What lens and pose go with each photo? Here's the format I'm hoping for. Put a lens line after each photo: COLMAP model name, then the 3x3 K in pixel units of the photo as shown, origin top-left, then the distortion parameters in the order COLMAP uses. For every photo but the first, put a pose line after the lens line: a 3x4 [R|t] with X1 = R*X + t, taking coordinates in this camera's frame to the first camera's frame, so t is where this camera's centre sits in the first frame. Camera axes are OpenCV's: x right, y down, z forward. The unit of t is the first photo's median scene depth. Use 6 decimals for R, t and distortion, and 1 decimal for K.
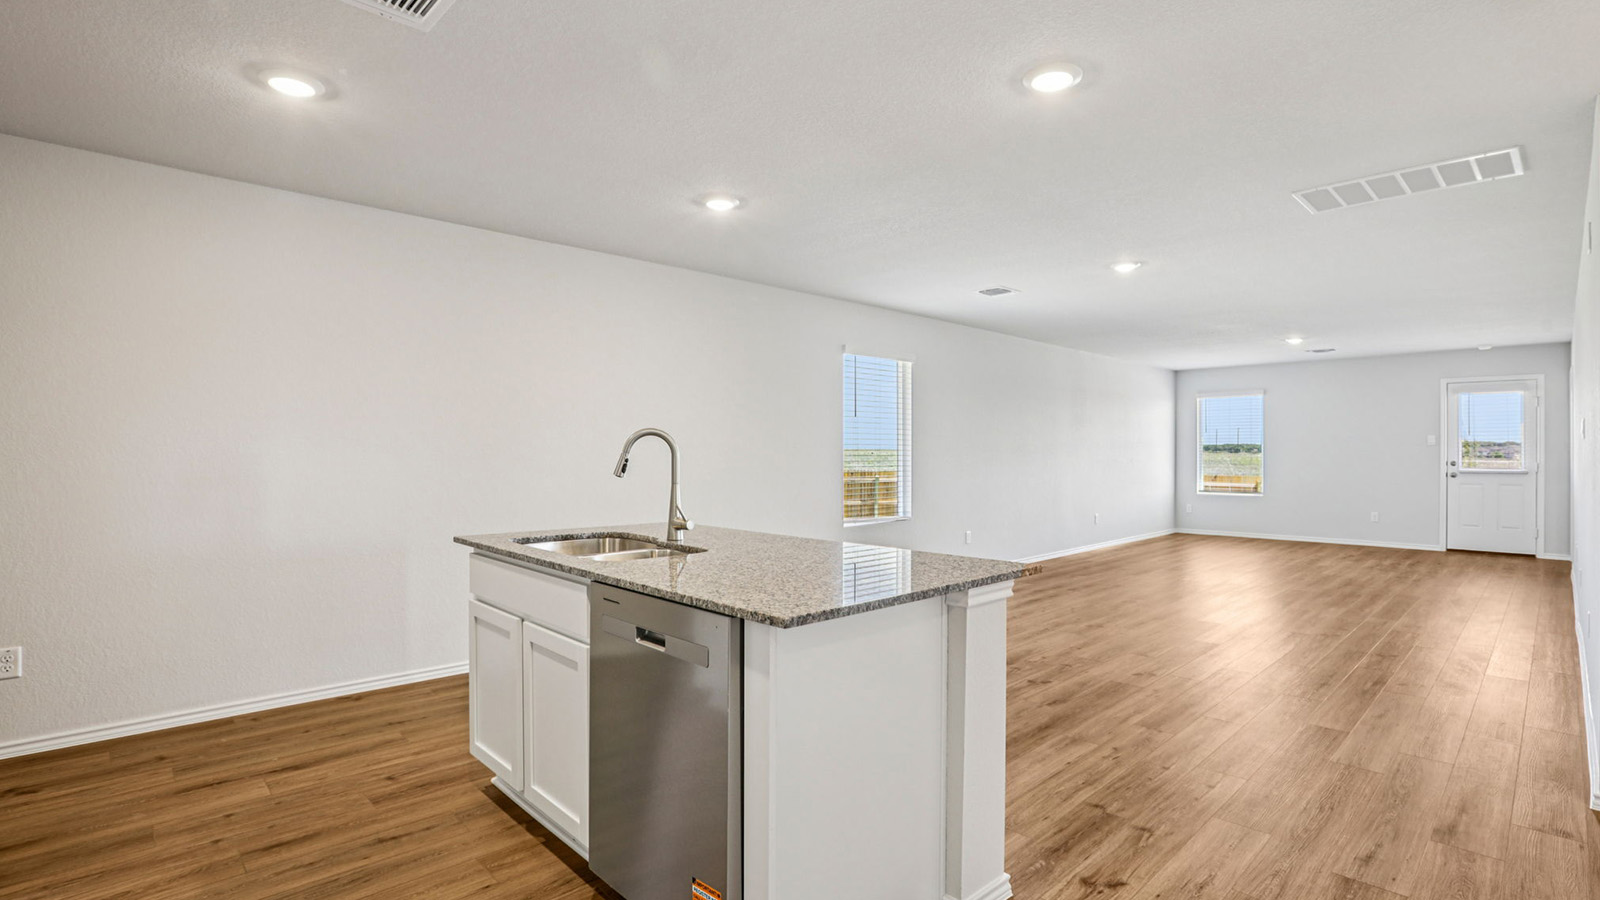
lens RADIAL K [[745.9, 0, 810.7], [0, 745.9, 447.0], [0, 0, 1]] dist [-0.044601, 0.005816]
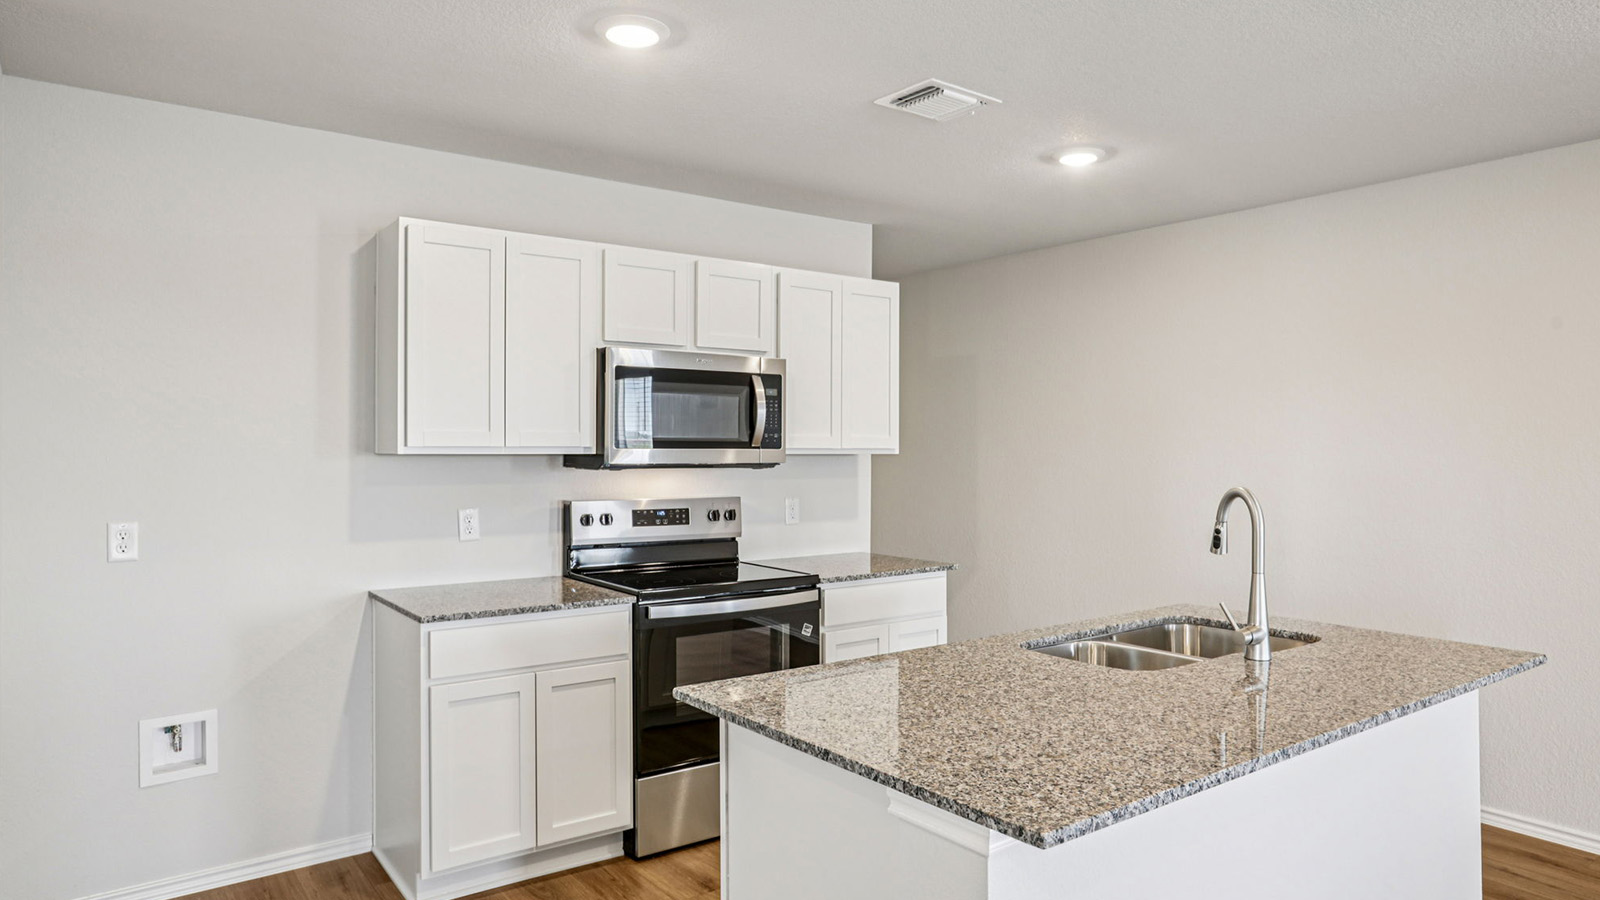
lens RADIAL K [[1010.7, 0, 804.9], [0, 1010.7, 447.6], [0, 0, 1]] dist [-0.018429, 0.009245]
pose [[-0.134905, -0.005614, -0.990843, 0.557702], [0.006719, 0.999956, -0.006580, -0.042845], [0.990836, -0.007545, -0.134861, 0.558983]]
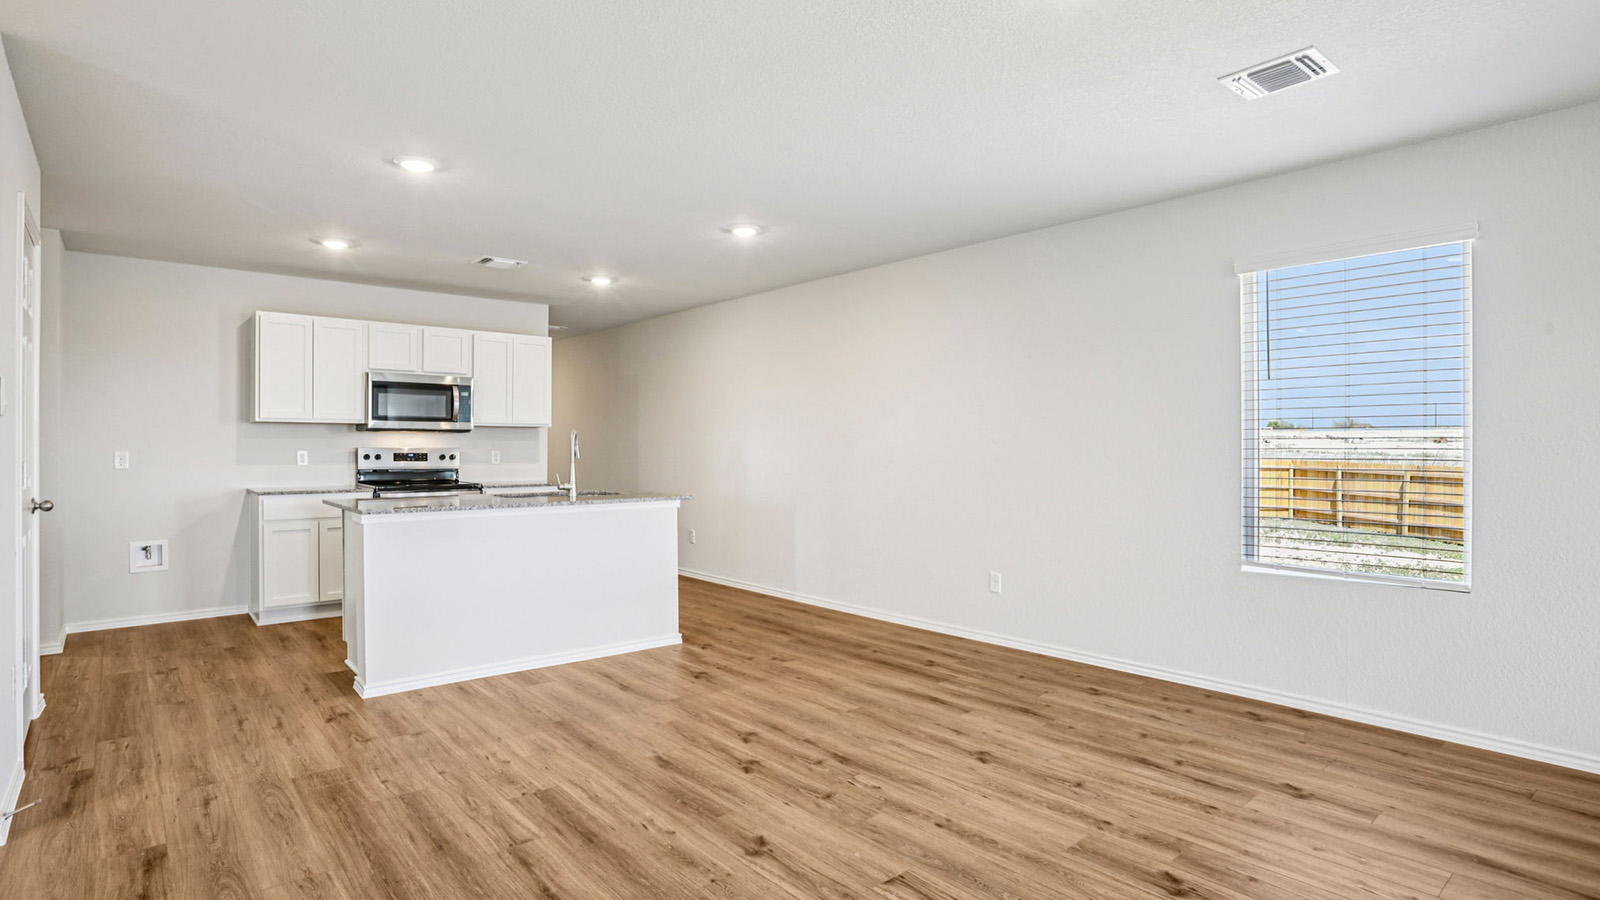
lens RADIAL K [[818.2, 0, 810.4], [0, 818.2, 445.8], [0, 0, 1]] dist [-0.044438, 0.015668]
pose [[-0.052751, -0.006509, -0.998586, 1.203290], [0.006640, 0.999954, -0.006869, 0.019755], [0.998586, -0.006993, -0.052706, 1.225891]]
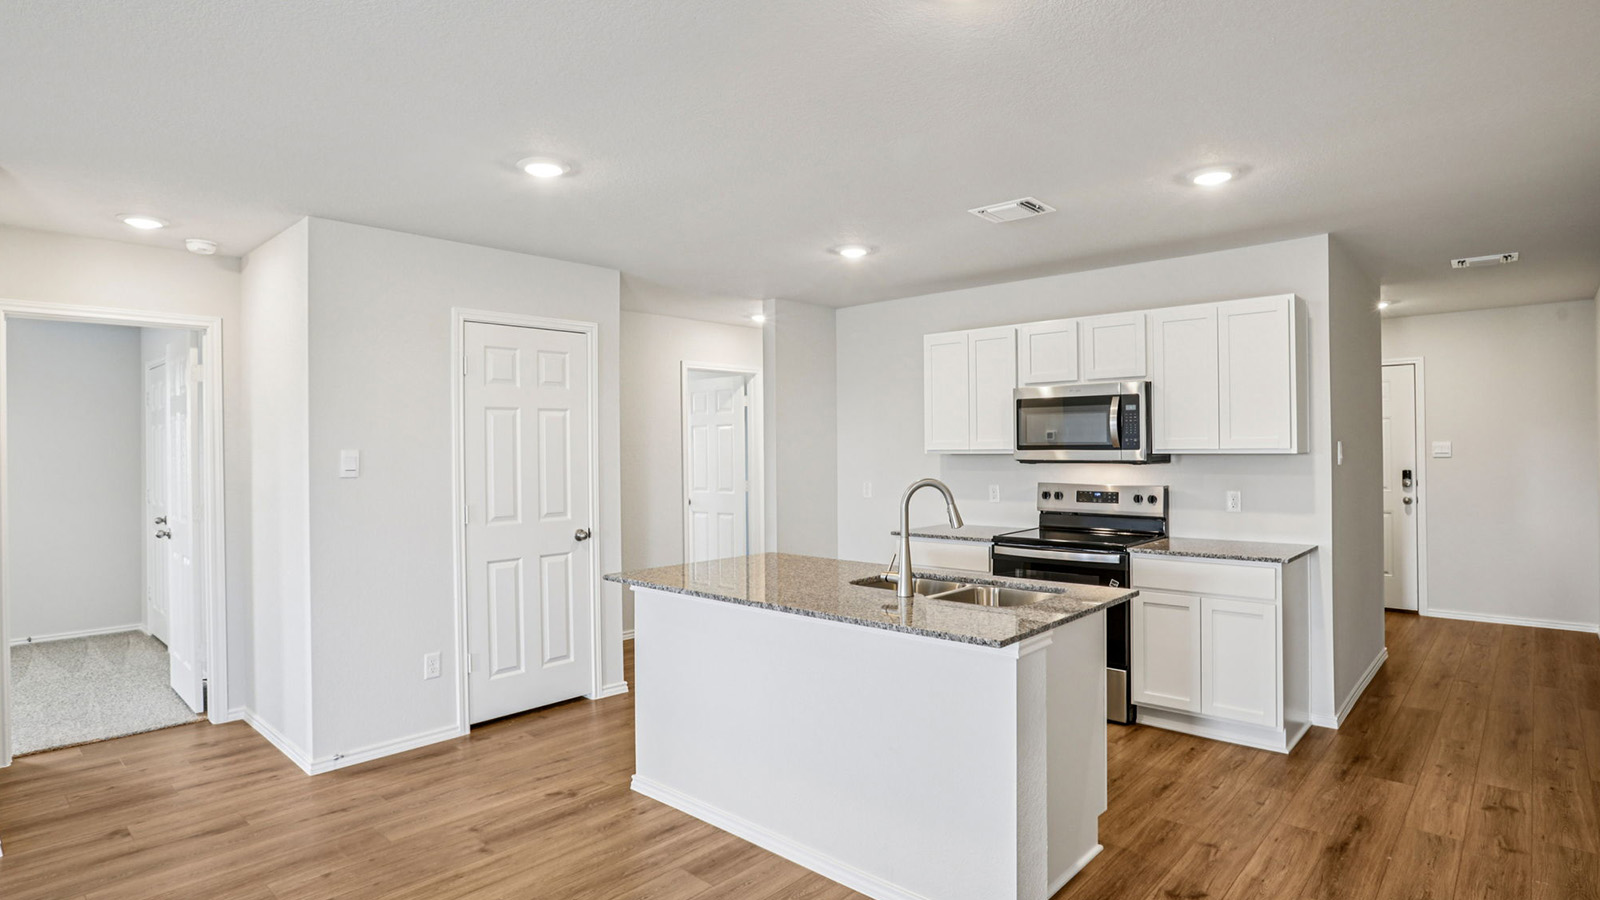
lens RADIAL K [[818.2, 0, 813.8], [0, 818.2, 438.9], [0, 0, 1]] dist [-0.044438, 0.015668]
pose [[-0.997931, 0.003351, -0.064213, 0.002266], [0.004856, 0.999717, -0.023298, -0.039193], [0.064116, -0.023561, -0.997664, 1.539730]]
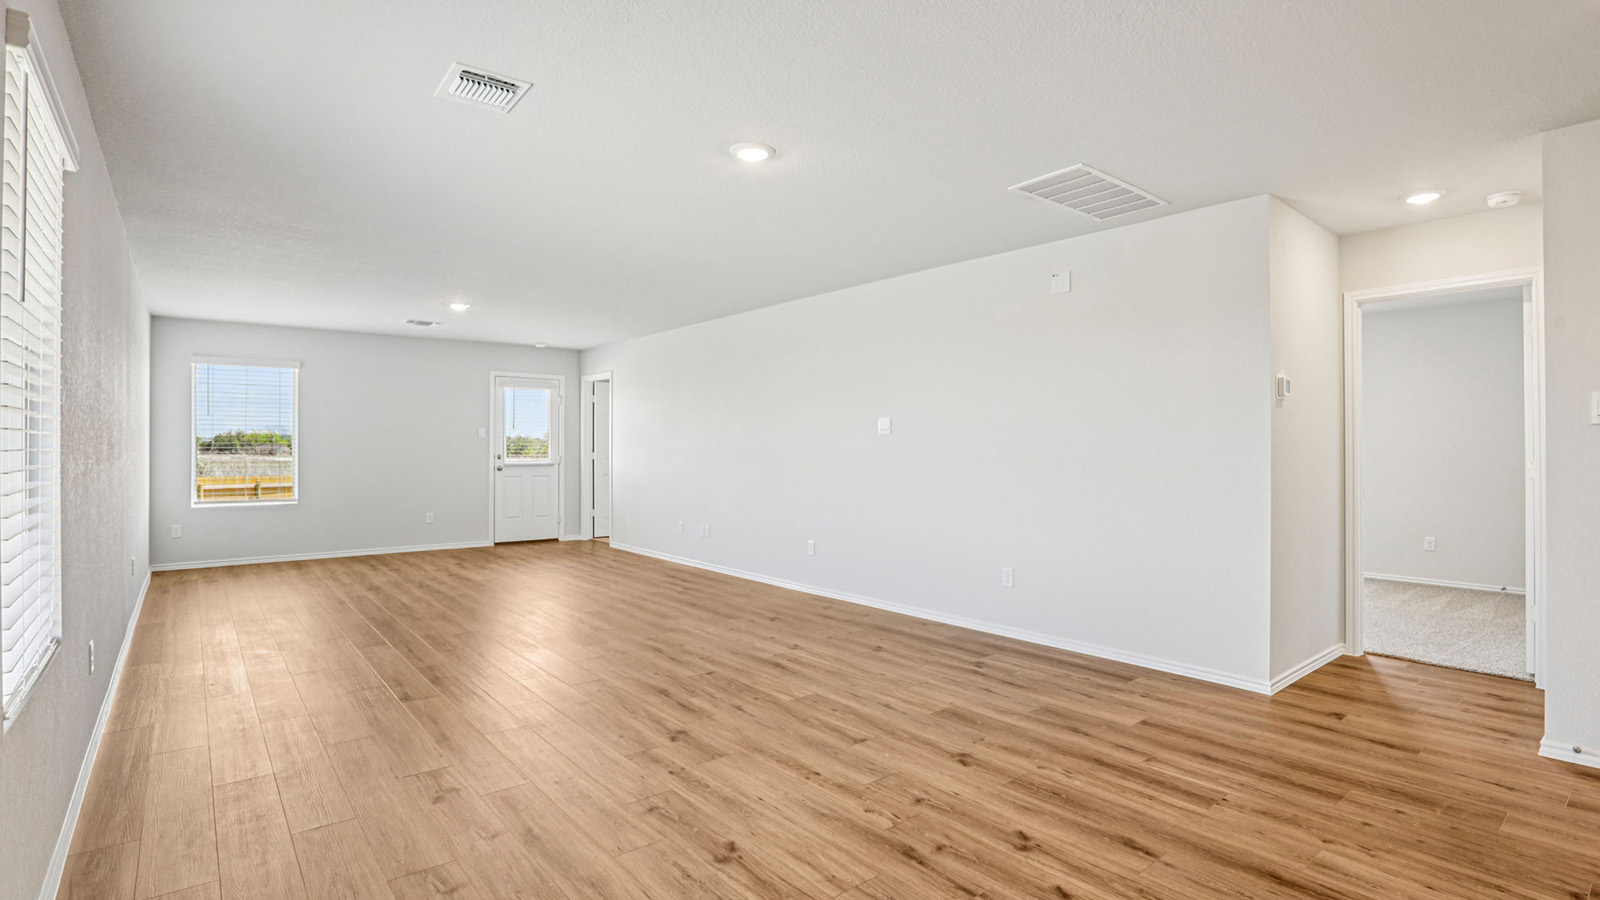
lens RADIAL K [[760.2, 0, 814.8], [0, 760.2, 447.6], [0, 0, 1]] dist [-0.045496, 0.014148]
pose [[0.069473, -0.000716, 0.997584, -0.312240], [-0.007027, 0.999975, 0.001207, 0.014064], [-0.997559, -0.007094, 0.069467, 1.250547]]
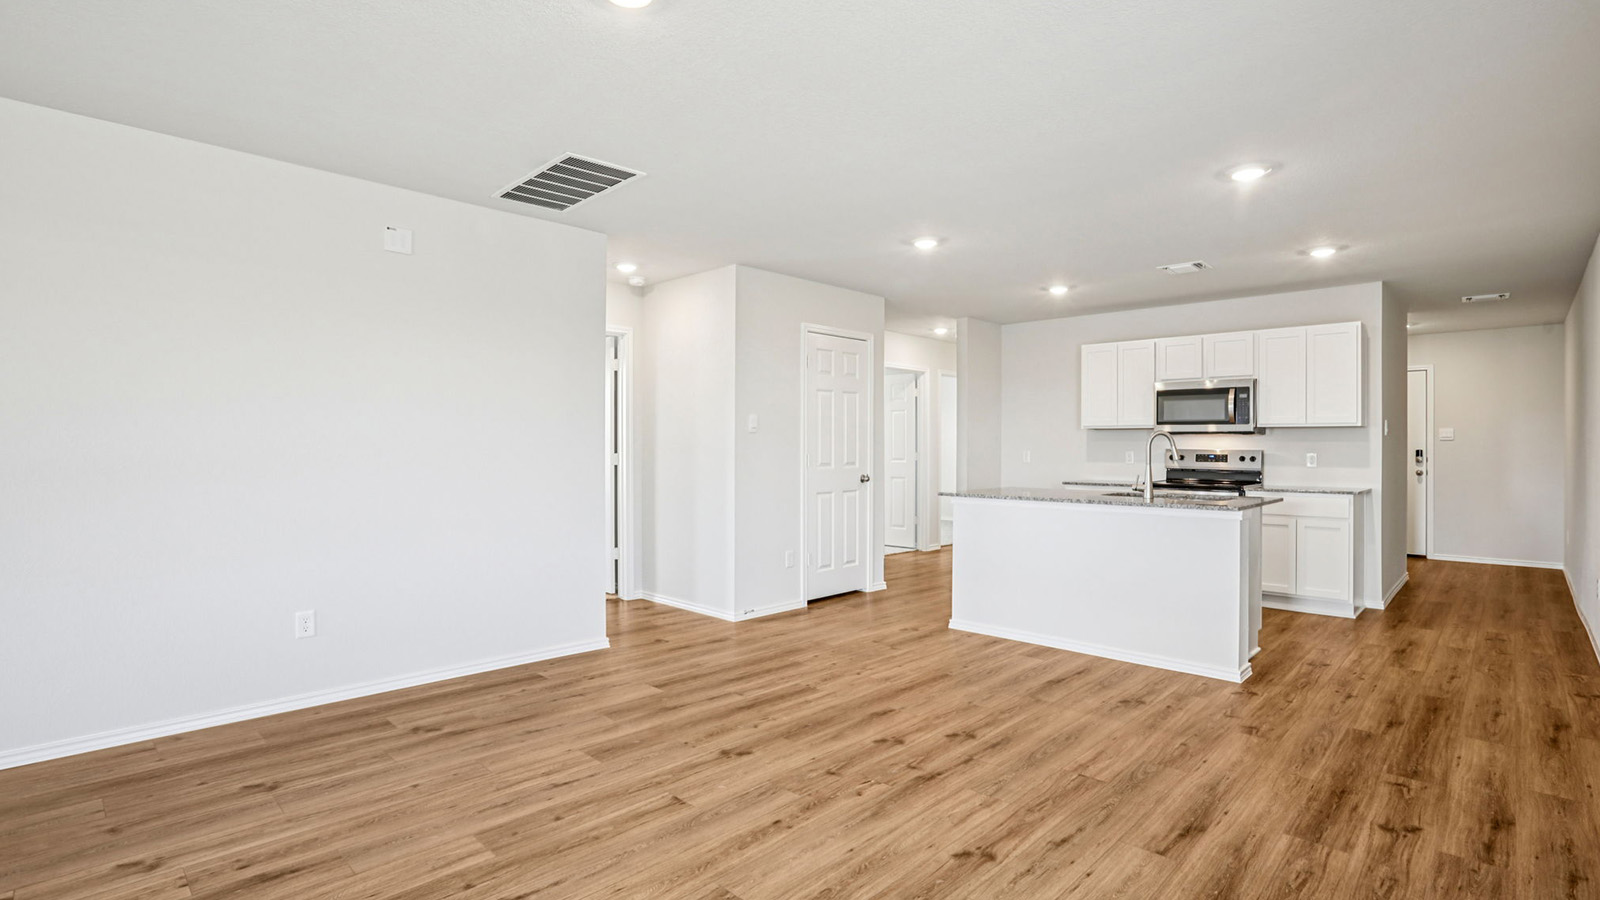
lens RADIAL K [[760.2, 0, 811.4], [0, 760.2, 441.6], [0, 0, 1]] dist [-0.045496, 0.014148]
pose [[-0.999210, -0.008653, -0.038778, 0.470100], [-0.008015, 0.999831, -0.016572, 0.024274], [0.038915, -0.016248, -0.999110, 1.981643]]
